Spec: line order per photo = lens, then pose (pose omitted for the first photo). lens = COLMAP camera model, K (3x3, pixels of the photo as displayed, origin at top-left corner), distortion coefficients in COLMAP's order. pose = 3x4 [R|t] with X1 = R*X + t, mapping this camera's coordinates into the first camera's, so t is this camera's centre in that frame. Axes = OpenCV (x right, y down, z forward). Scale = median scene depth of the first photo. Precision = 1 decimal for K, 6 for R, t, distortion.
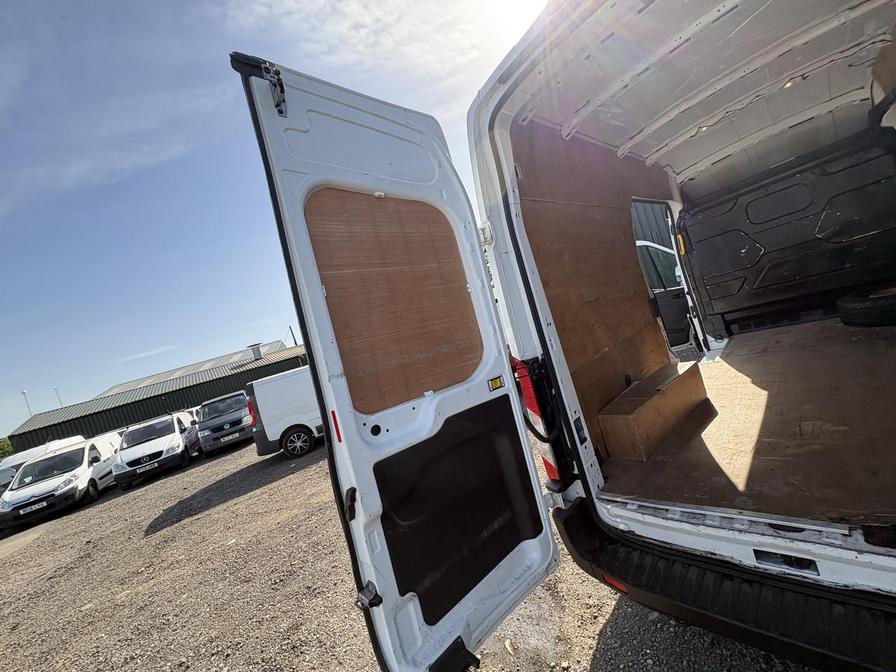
lens RADIAL K [[358.7, 0, 448.6], [0, 358.7, 335.0], [0, 0, 1]] dist [0.001550, 0.000197]
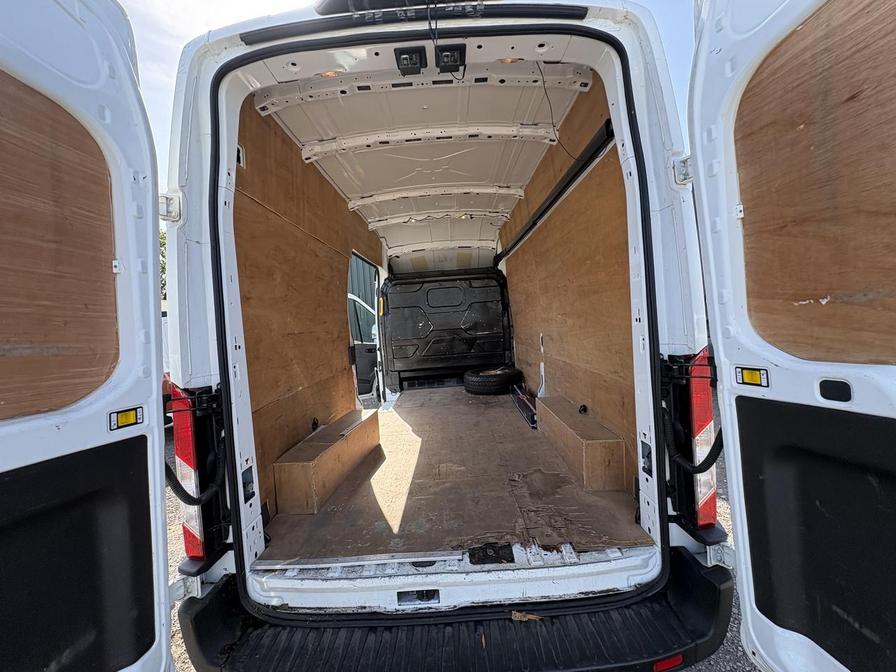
lens RADIAL K [[358.7, 0, 448.6], [0, 358.7, 335.0], [0, 0, 1]] dist [0.001550, 0.000197]
pose [[0.684983, 0.220165, 0.694497, 0.041545], [-0.137080, 0.975169, -0.173939, 0.018378], [-0.715547, 0.023944, 0.698155, 0.107889]]
